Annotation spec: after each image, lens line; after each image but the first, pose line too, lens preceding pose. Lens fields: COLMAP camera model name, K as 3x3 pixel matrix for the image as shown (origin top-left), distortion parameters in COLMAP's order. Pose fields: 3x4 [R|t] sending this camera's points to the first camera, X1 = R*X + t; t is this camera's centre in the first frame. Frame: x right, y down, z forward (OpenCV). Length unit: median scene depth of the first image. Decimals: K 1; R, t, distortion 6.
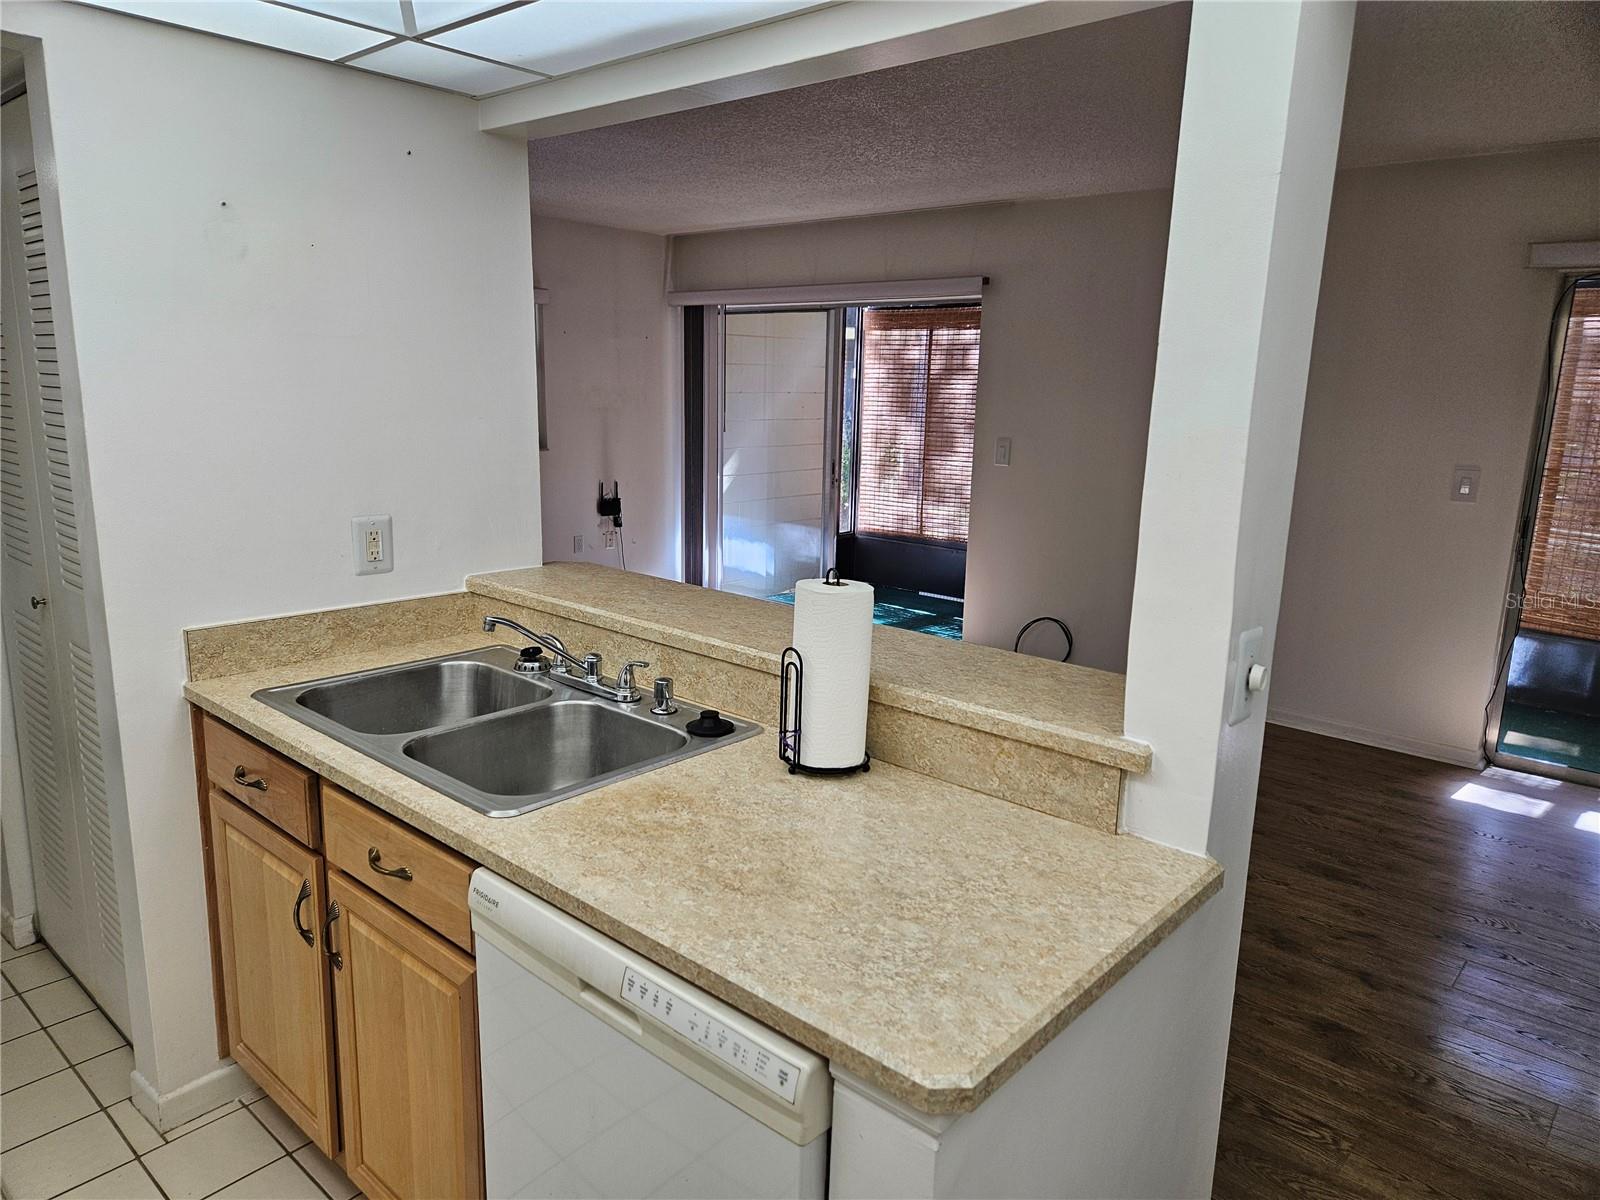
lens RADIAL K [[1068.0, 0, 790.3], [0, 1068.0, 592.9], [0, 0, 1]] dist [0.059298, -0.048910]
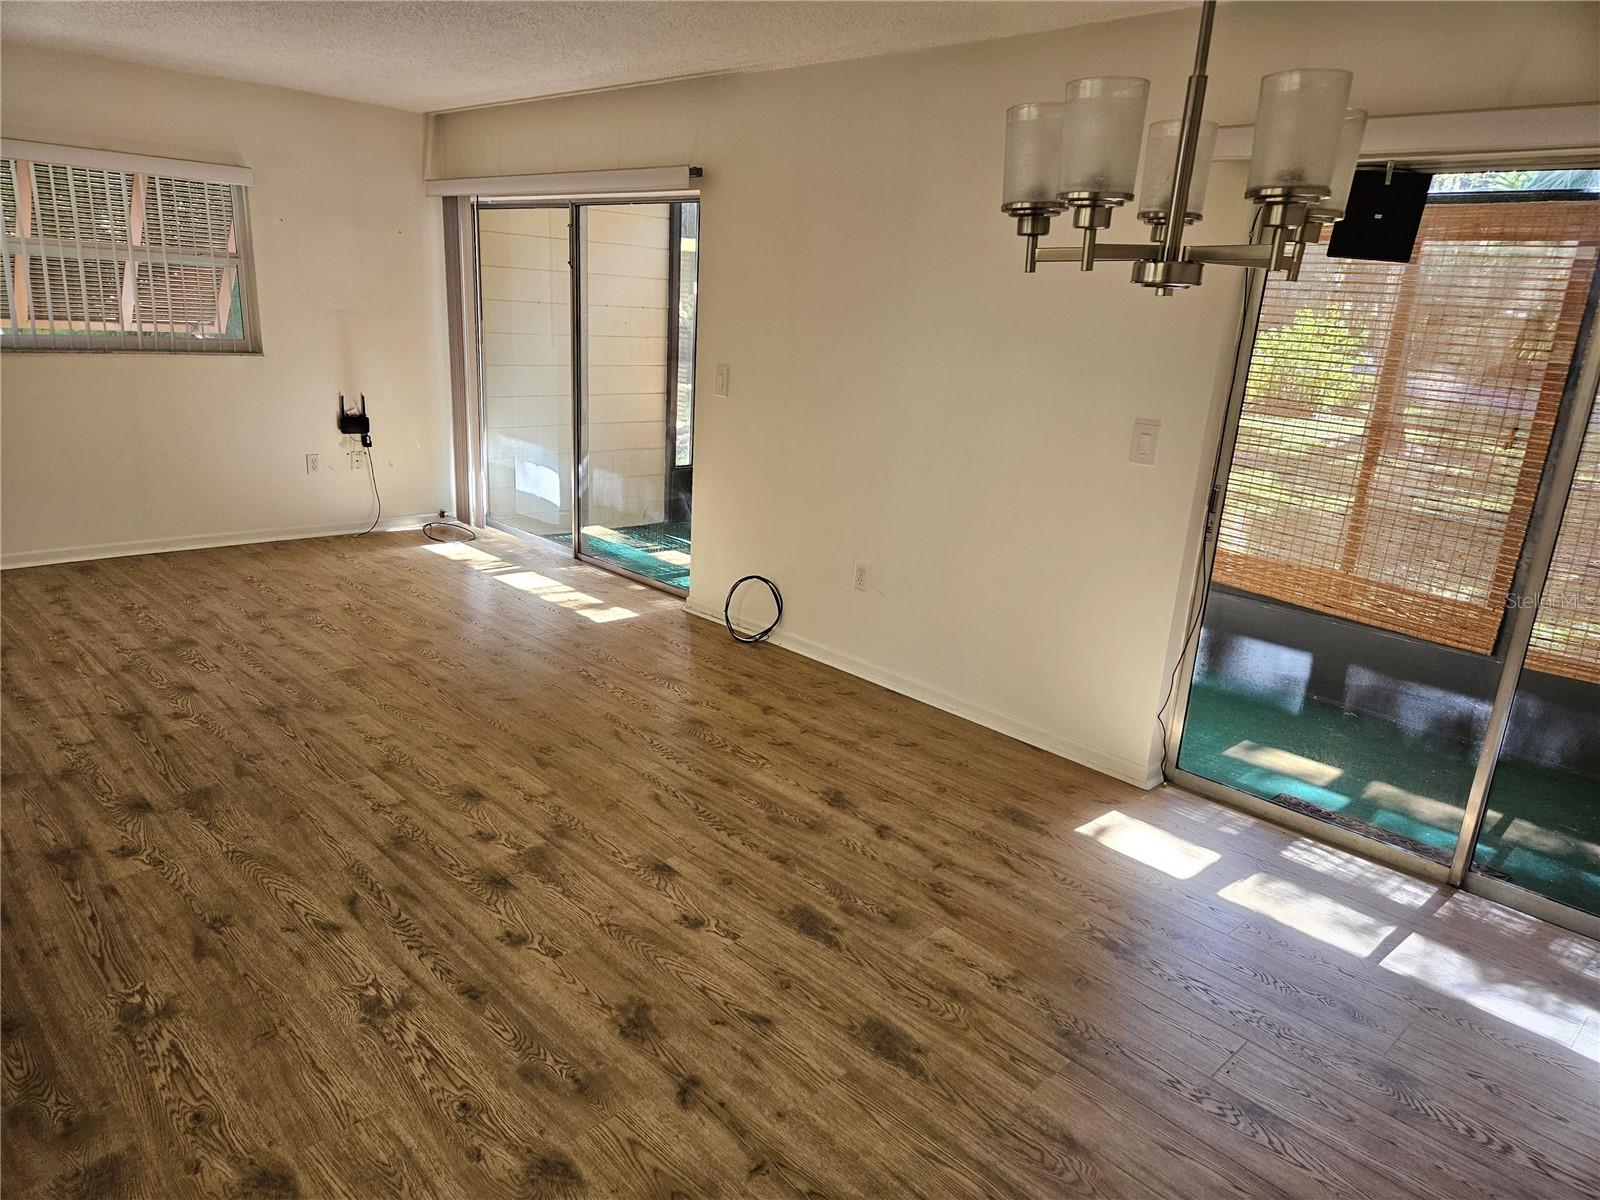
lens RADIAL K [[1055.8, 0, 797.6], [0, 1055.8, 605.0], [0, 0, 1]] dist [0.083713, -0.074916]
pose [[0.996878, 0.053846, -0.057757, 0.266607], [-0.049106, 0.995540, 0.080556, -0.019943], [0.061837, -0.077468, 0.995075, 0.119341]]
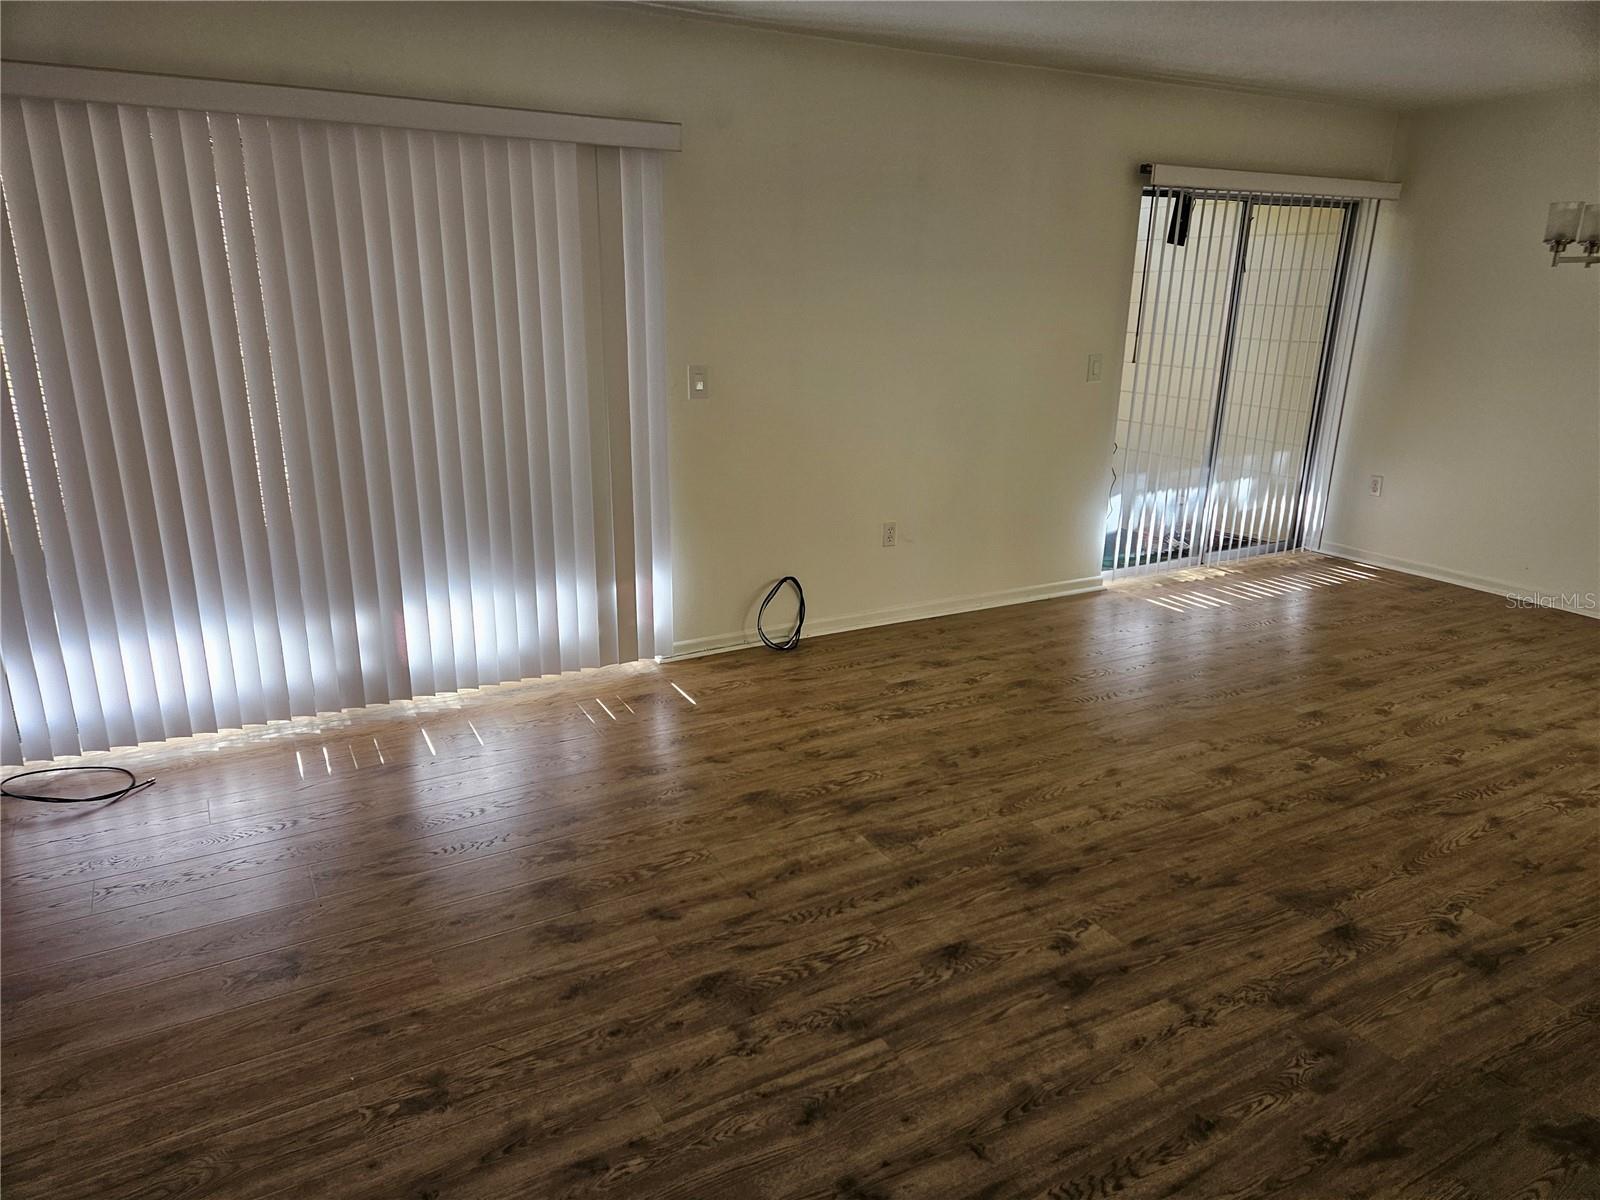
lens RADIAL K [[1075.1, 0, 797.2], [0, 1075.1, 605.3], [0, 0, 1]] dist [0.087889, -0.077502]
pose [[0.326998, -0.291165, 0.899052, -0.407612], [0.184305, 0.952734, 0.241516, -0.123846], [-0.926879, 0.086725, 0.365205, 0.575606]]
